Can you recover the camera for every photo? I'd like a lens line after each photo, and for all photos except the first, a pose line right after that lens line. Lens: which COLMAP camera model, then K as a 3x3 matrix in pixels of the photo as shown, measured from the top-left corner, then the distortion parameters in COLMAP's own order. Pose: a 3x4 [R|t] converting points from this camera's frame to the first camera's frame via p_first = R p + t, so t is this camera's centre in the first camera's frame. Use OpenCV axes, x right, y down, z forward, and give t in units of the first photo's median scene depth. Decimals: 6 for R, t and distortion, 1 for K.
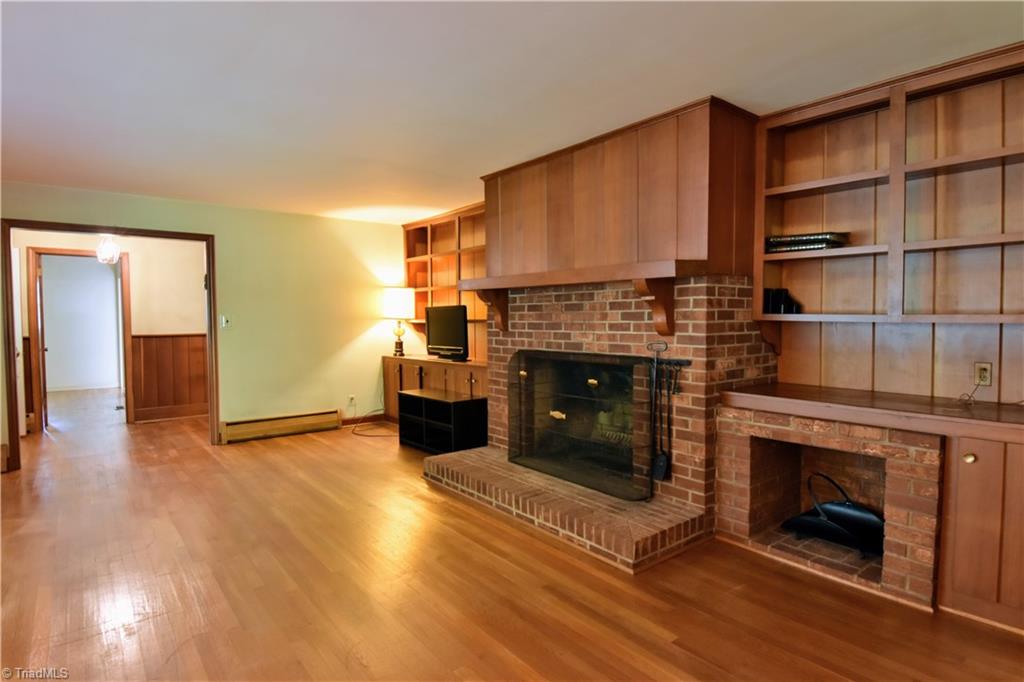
lens RADIAL K [[543.3, 0, 514.3], [0, 543.3, 337.2], [0, 0, 1]] dist [0.044646, -0.049873]
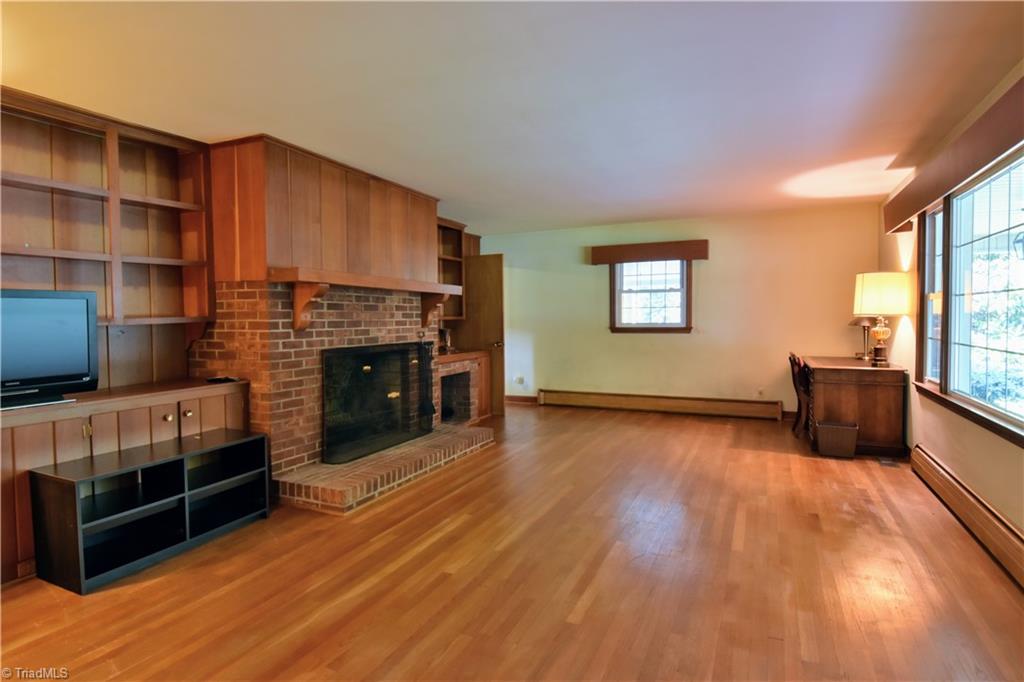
lens RADIAL K [[543.3, 0, 514.3], [0, 543.3, 337.2], [0, 0, 1]] dist [0.044646, -0.049873]
pose [[-0.450458, -0.022012, 0.892526, -1.115185], [0.041200, 0.998118, 0.045410, -0.031850], [-0.891847, 0.057227, -0.448703, 1.271819]]
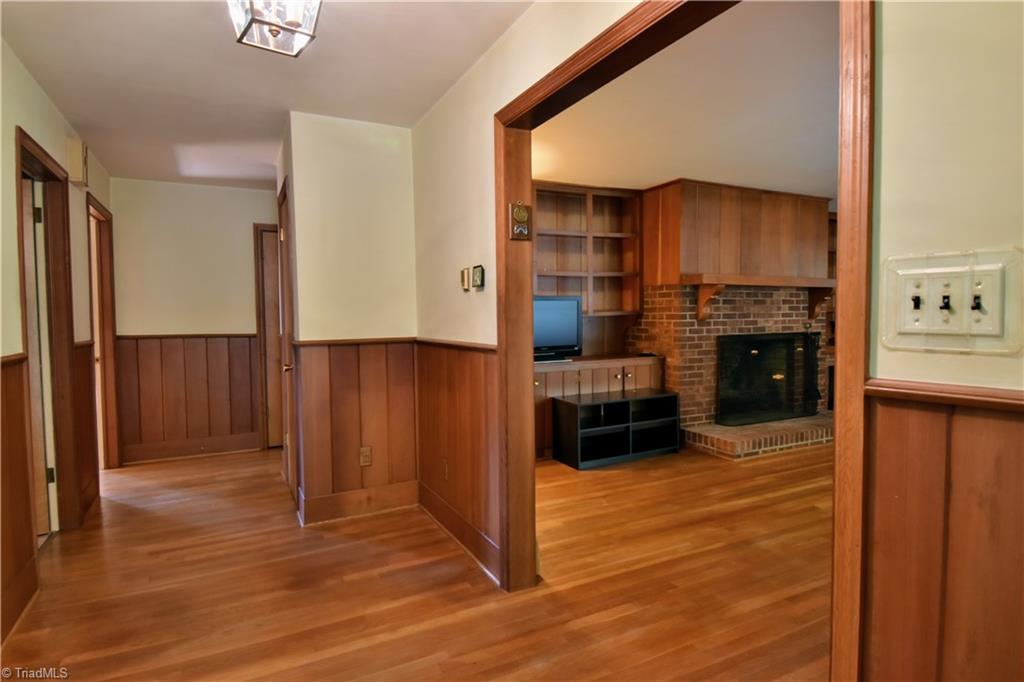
lens RADIAL K [[543.3, 0, 514.3], [0, 543.3, 337.2], [0, 0, 1]] dist [0.044646, -0.049873]
pose [[0.210835, -0.036804, 0.976829, -1.442079], [0.043339, 0.998660, 0.028272, -0.031796], [-0.976560, 0.036374, 0.212148, 1.338202]]
